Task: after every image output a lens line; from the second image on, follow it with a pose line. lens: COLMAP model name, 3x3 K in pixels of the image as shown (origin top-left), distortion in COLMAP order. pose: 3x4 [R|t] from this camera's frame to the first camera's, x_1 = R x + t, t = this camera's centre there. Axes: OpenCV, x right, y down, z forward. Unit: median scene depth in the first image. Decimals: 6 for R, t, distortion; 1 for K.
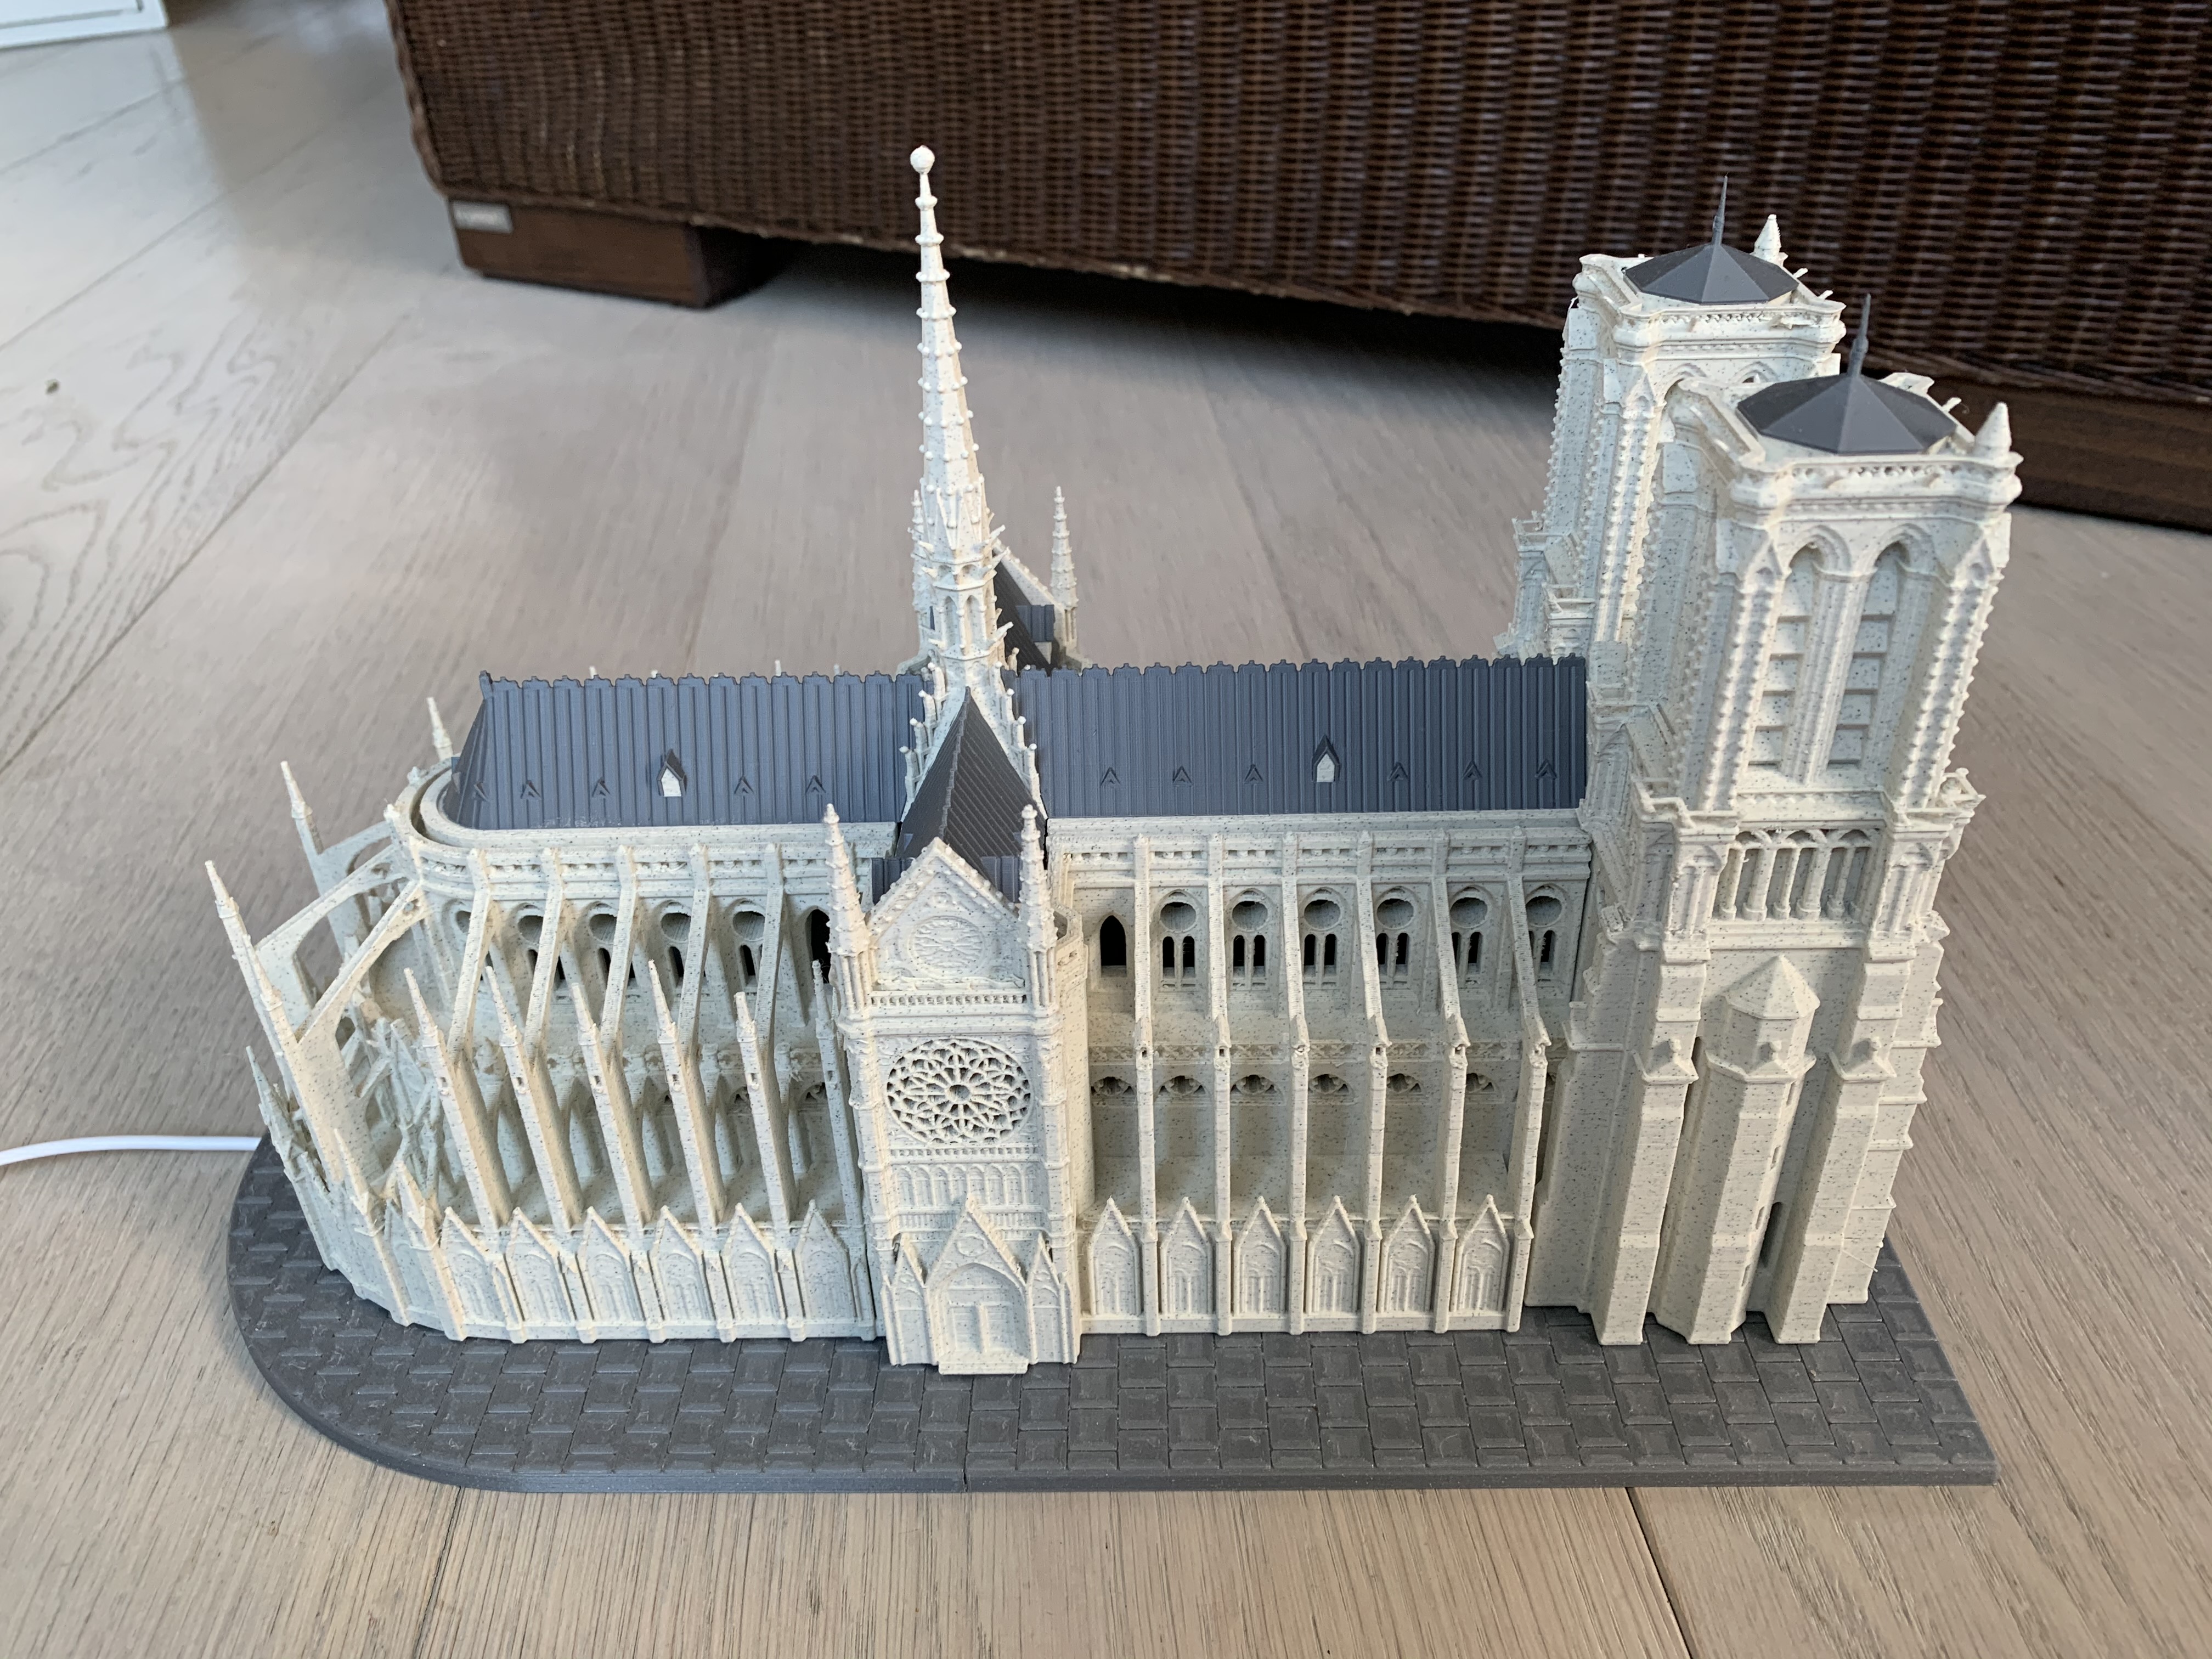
lens RADIAL K [[1680.4, 0, 1104.7], [0, 1680.4, 827.1], [0, 0, 1]] dist [-0.001229, -0.000877]
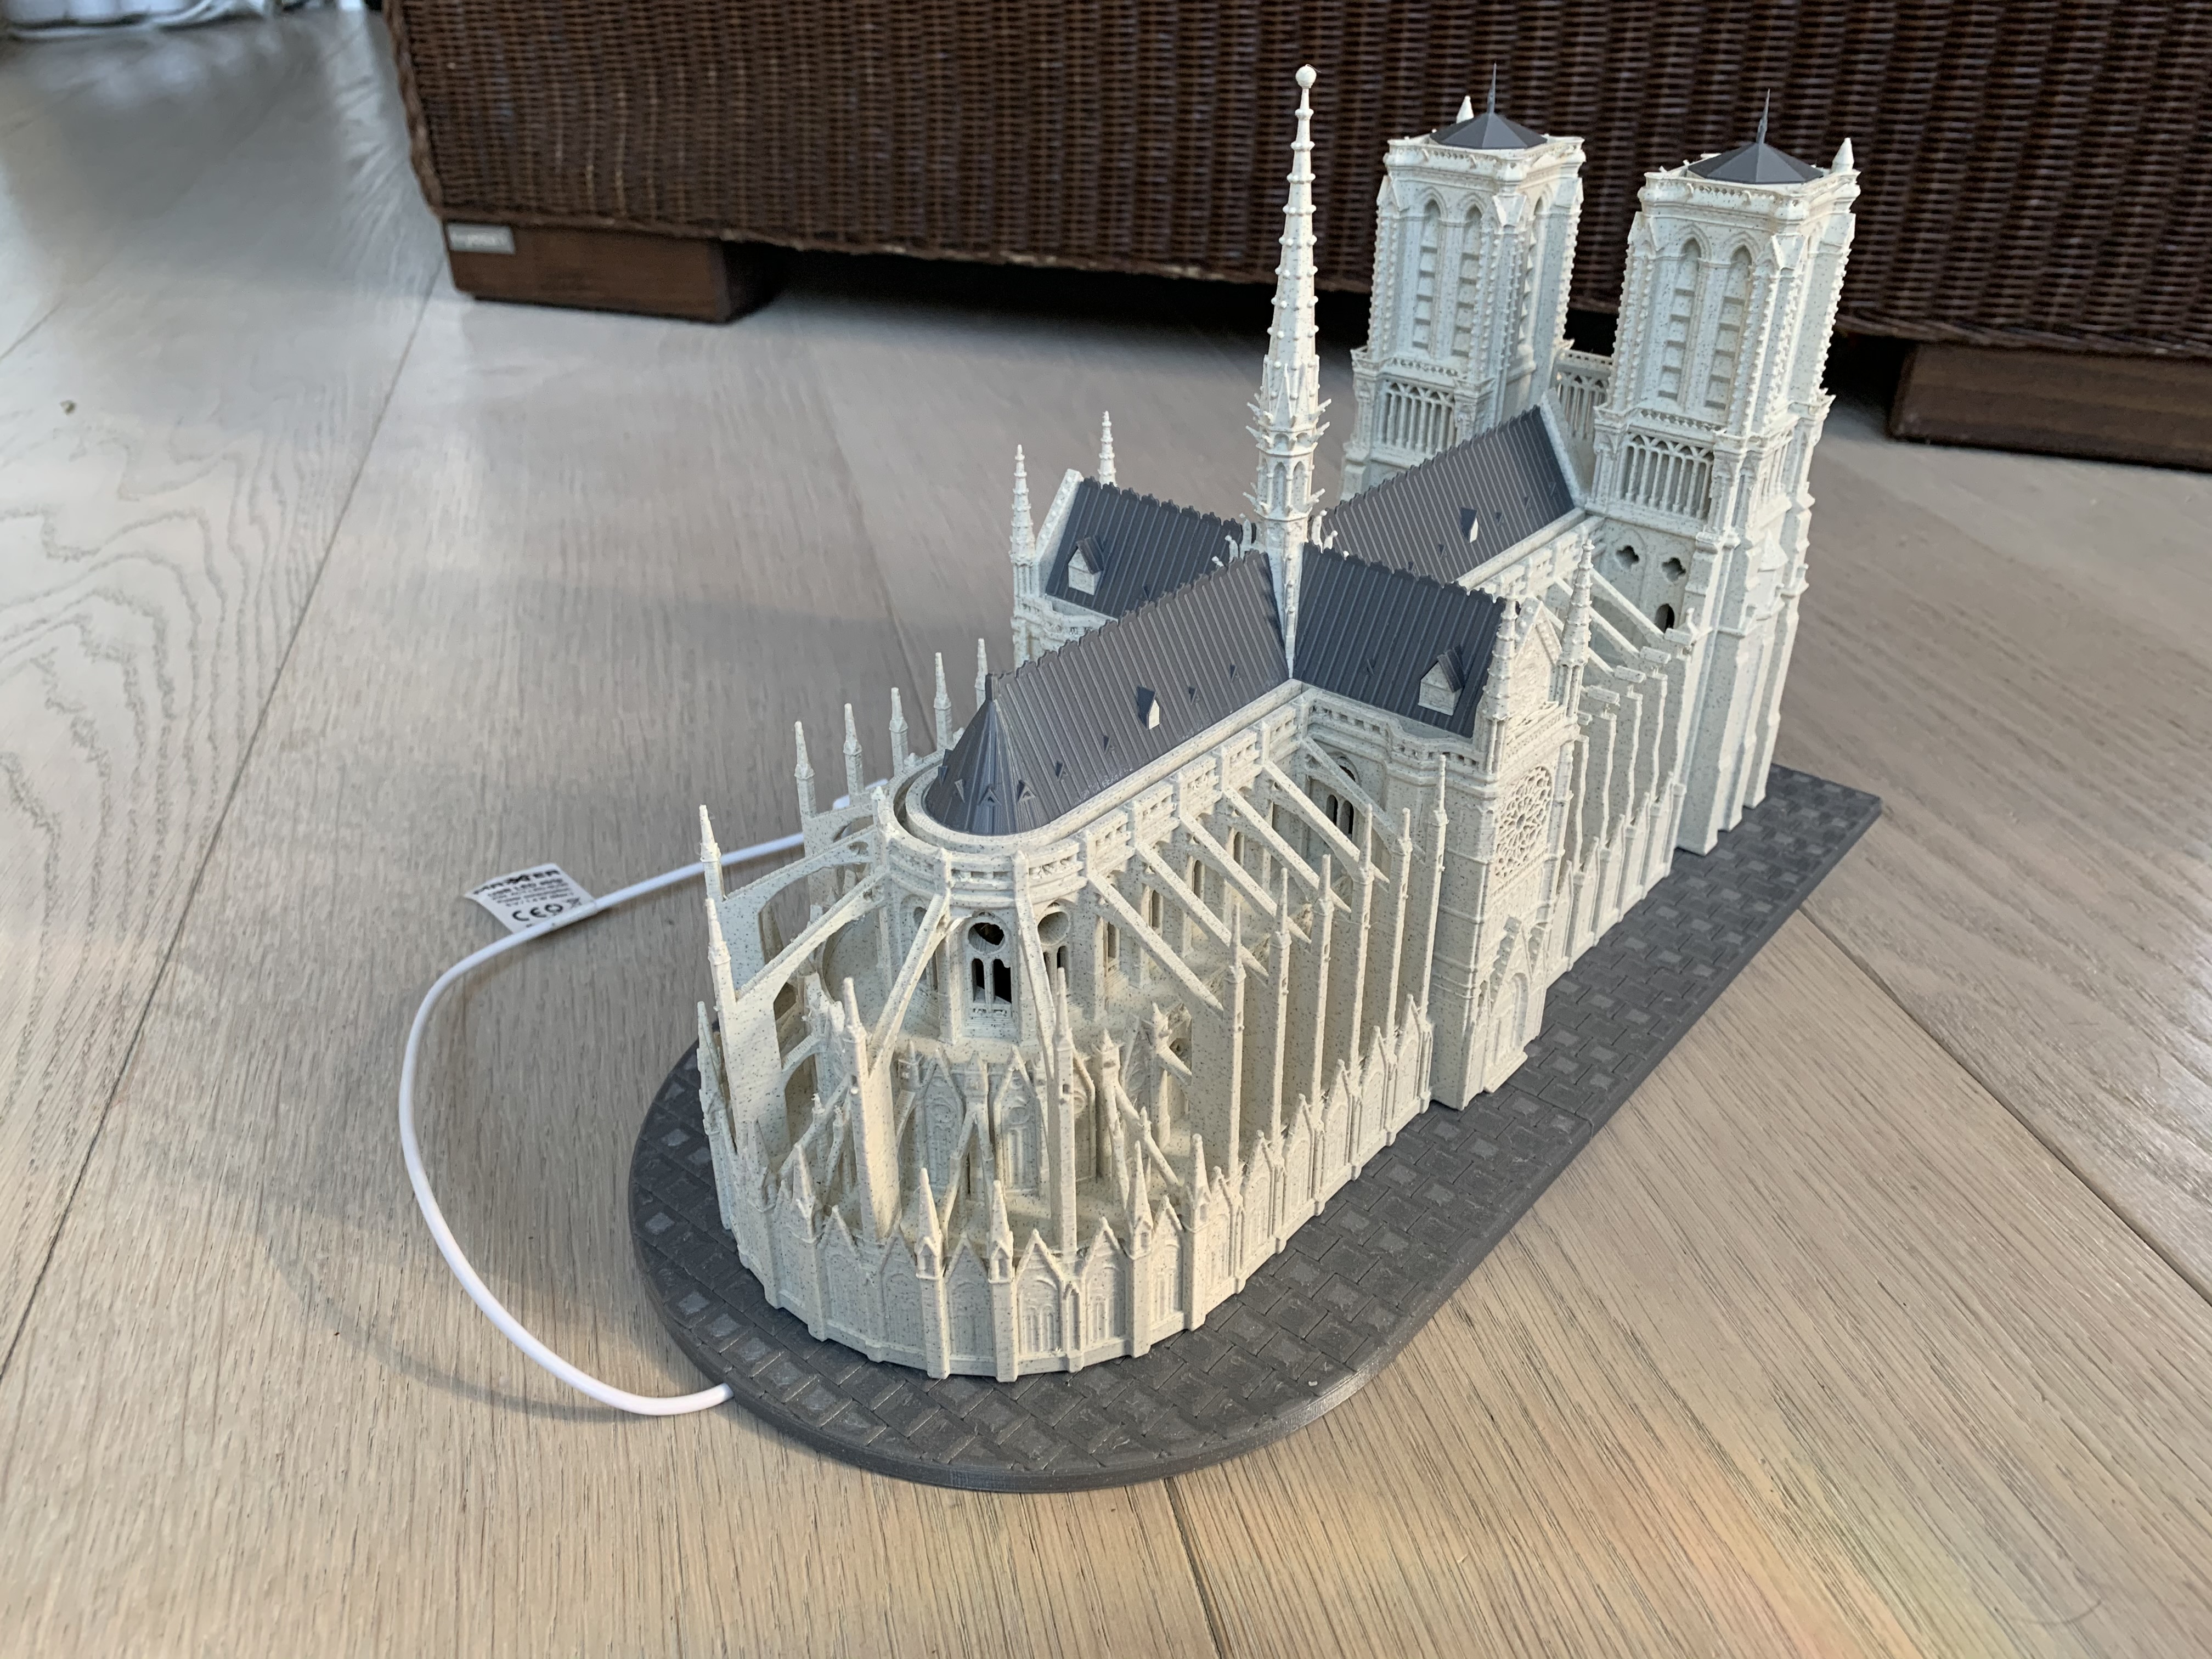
lens RADIAL K [[1680.4, 0, 1108.0], [0, 1680.4, 831.2], [0, 0, 1]] dist [-0.001229, -0.000877]
pose [[0.988293, -0.057670, 0.141251, -0.237297], [0.062321, 0.997643, -0.028723, 0.063421], [-0.139262, 0.037190, 0.989557, -0.051904]]
